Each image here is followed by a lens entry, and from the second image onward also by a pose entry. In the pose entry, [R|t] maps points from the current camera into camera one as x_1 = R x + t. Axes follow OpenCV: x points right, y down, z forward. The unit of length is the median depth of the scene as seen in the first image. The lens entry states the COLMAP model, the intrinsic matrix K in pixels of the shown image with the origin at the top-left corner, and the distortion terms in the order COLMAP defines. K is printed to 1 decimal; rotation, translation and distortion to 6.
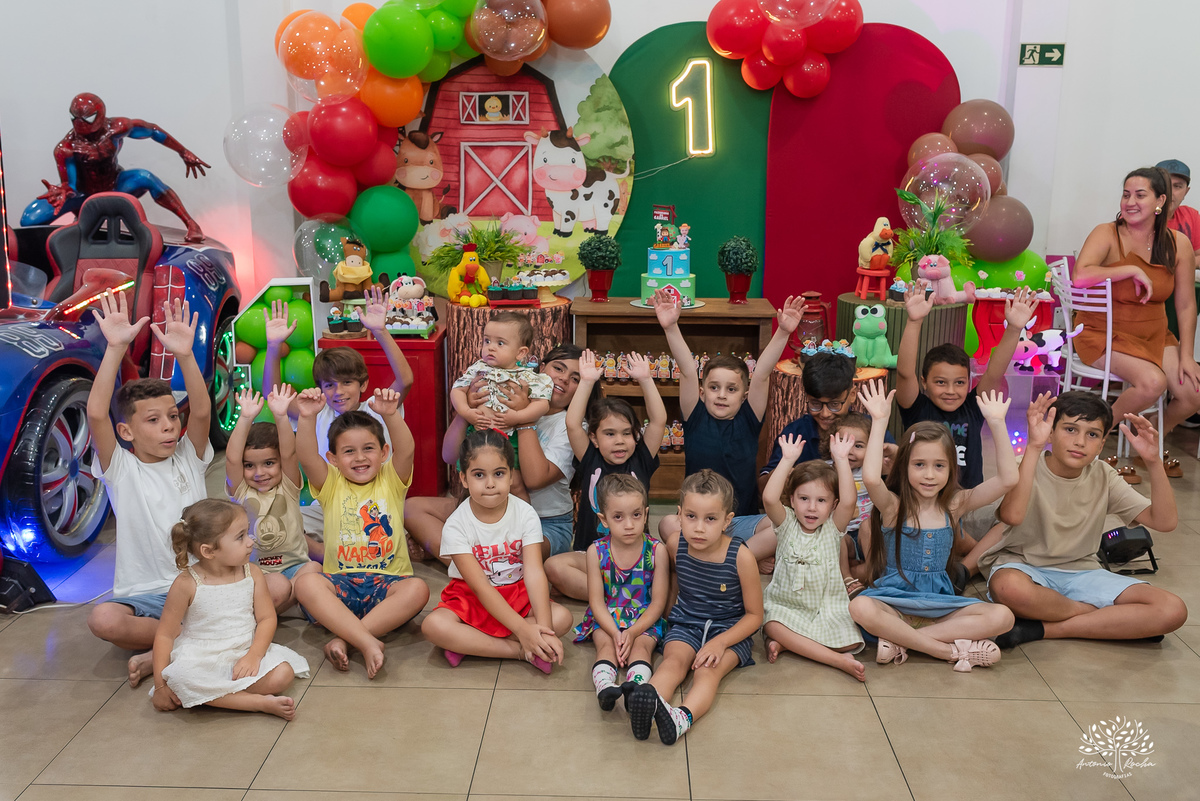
lens RADIAL K [[1196.3, 0, 598.9], [0, 1196.3, 398.1], [0, 0, 1]] dist [0.000262, 0.014997]
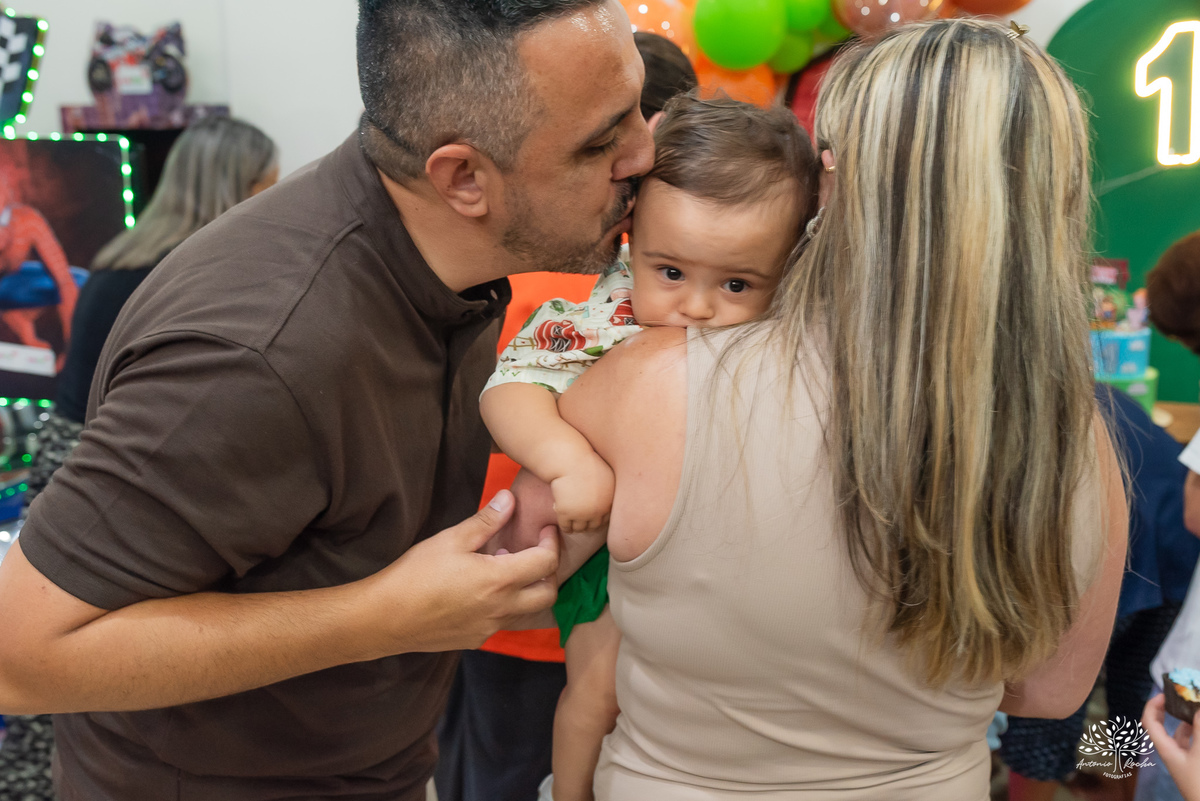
lens RADIAL K [[1196.3, 0, 598.9], [0, 1196.3, 398.1], [0, 0, 1]] dist [0.000262, 0.014997]
pose [[0.936032, 0.051604, -0.348110, 0.020425], [-0.043865, 0.998584, 0.030082, -0.075356], [0.349169, -0.012888, 0.936971, 0.243817]]
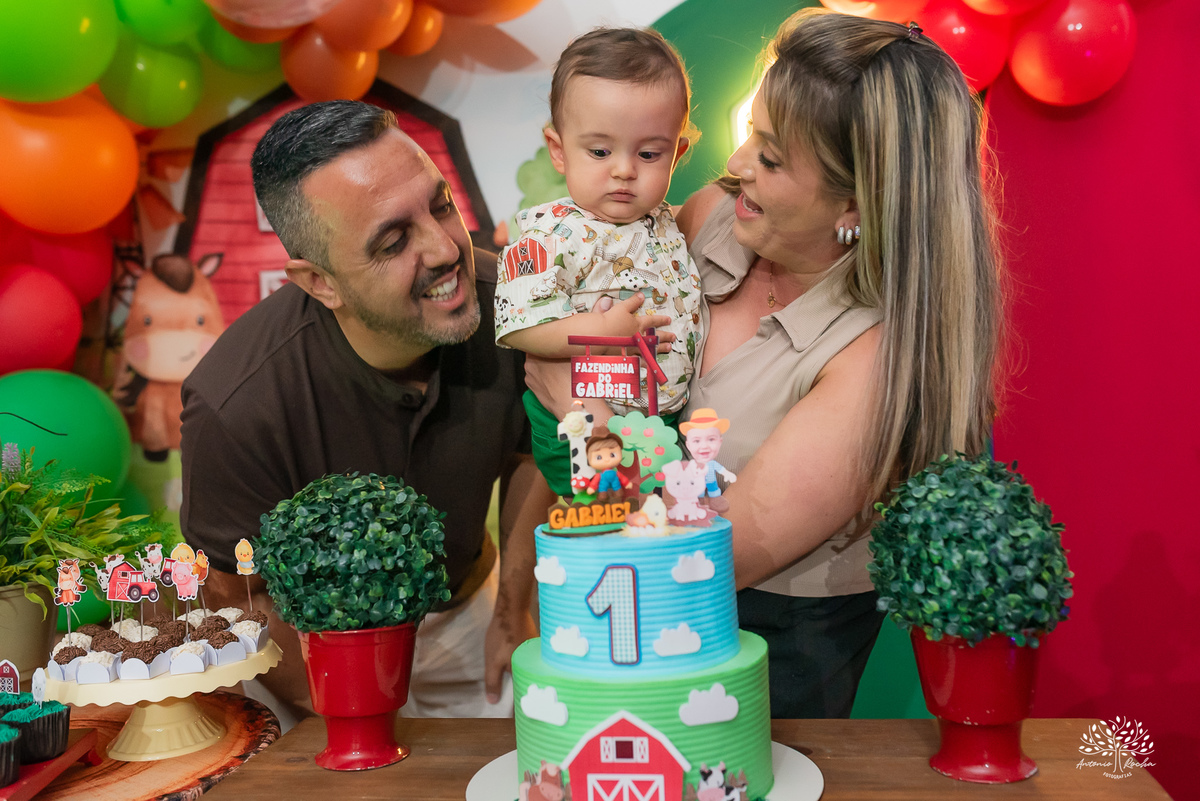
lens RADIAL K [[1113.5, 0, 593.2], [0, 1113.5, 420.8], [0, 0, 1]] dist [0.002599, 0.006857]
pose [[0.988424, -0.045427, -0.144755, 0.063675], [0.019507, 0.984253, -0.175685, -0.085382], [0.150456, 0.170828, 0.973746, 0.629545]]
